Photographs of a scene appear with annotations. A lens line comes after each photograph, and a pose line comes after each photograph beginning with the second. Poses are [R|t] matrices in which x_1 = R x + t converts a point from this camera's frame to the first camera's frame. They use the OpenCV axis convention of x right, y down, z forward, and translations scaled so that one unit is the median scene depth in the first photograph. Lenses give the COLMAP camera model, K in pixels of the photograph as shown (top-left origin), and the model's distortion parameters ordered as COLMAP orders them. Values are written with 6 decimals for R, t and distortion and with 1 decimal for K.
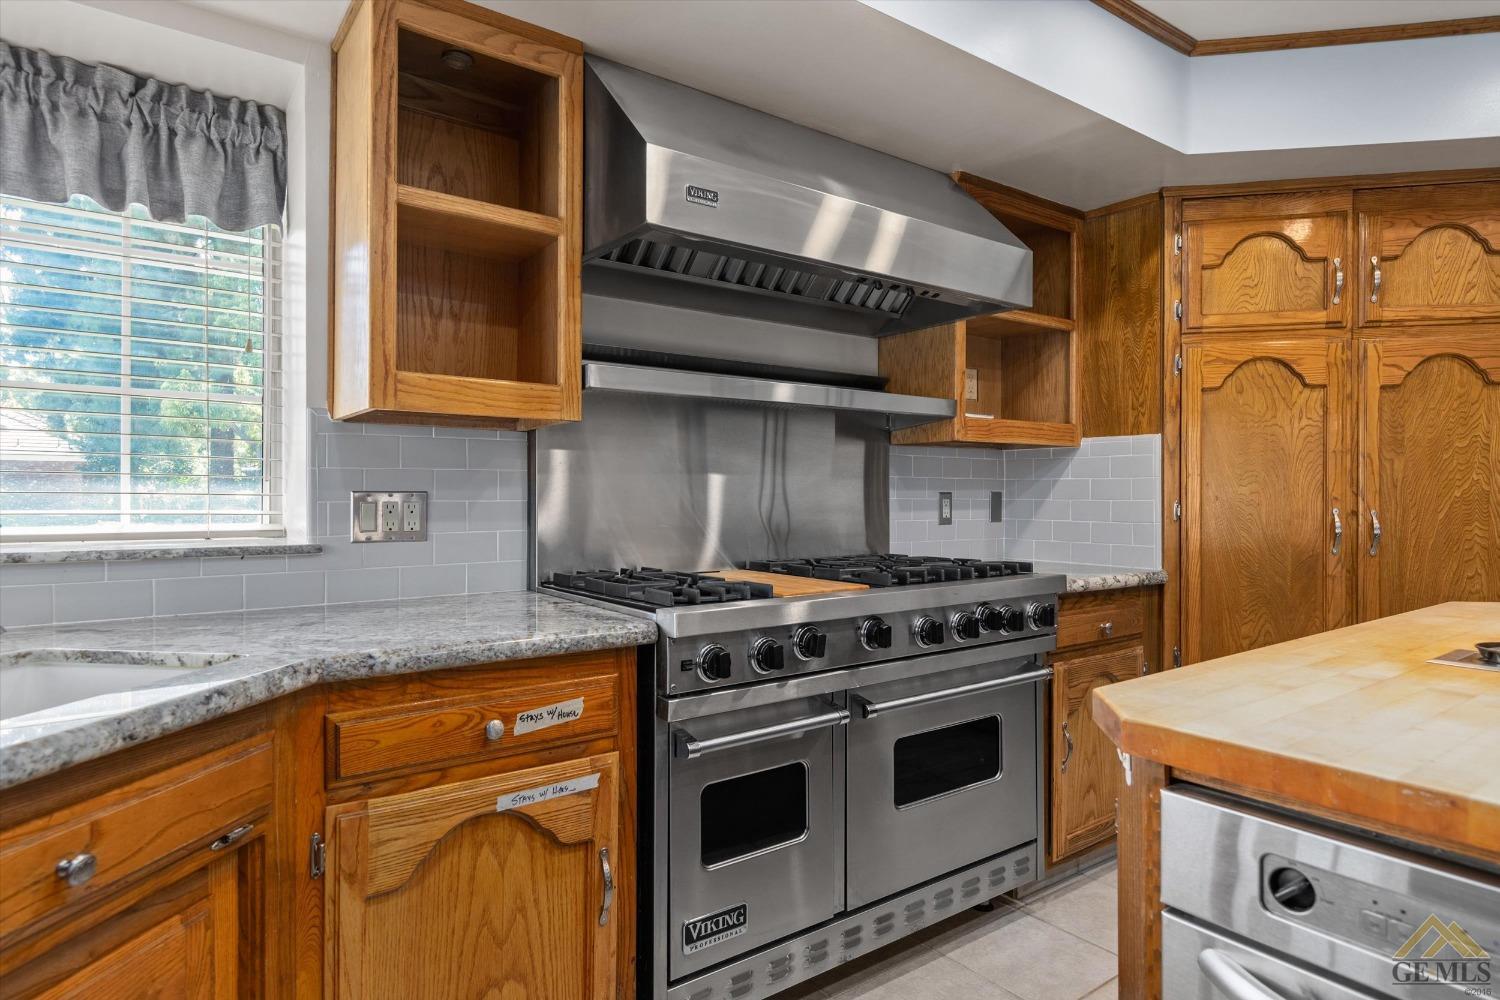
lens RADIAL K [[849.7, 0, 750.9], [0, 849.7, 494.7], [0, 0, 1]] dist [0.008495, -0.000647]
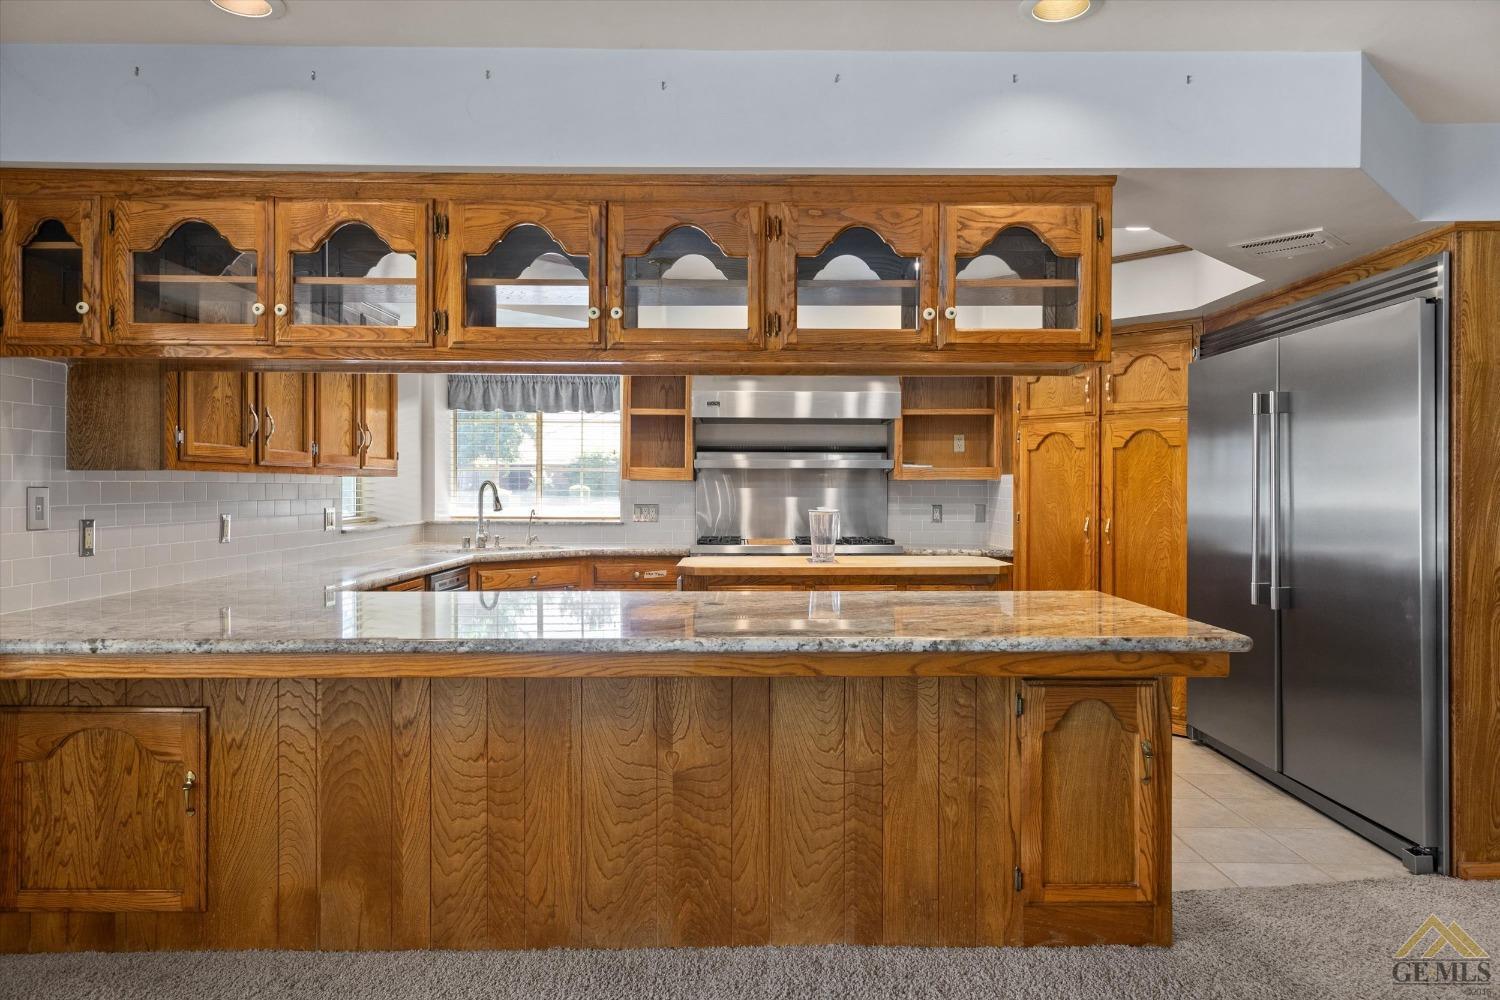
lens RADIAL K [[971.2, 0, 751.1], [0, 971.2, 494.3], [0, 0, 1]] dist [0.007189, -0.000496]
pose [[0.809763, 0.005236, -0.586733, 1.304599], [-0.003170, 0.999985, 0.004549, -0.039071], [0.586748, -0.001824, 0.809768, -1.050407]]
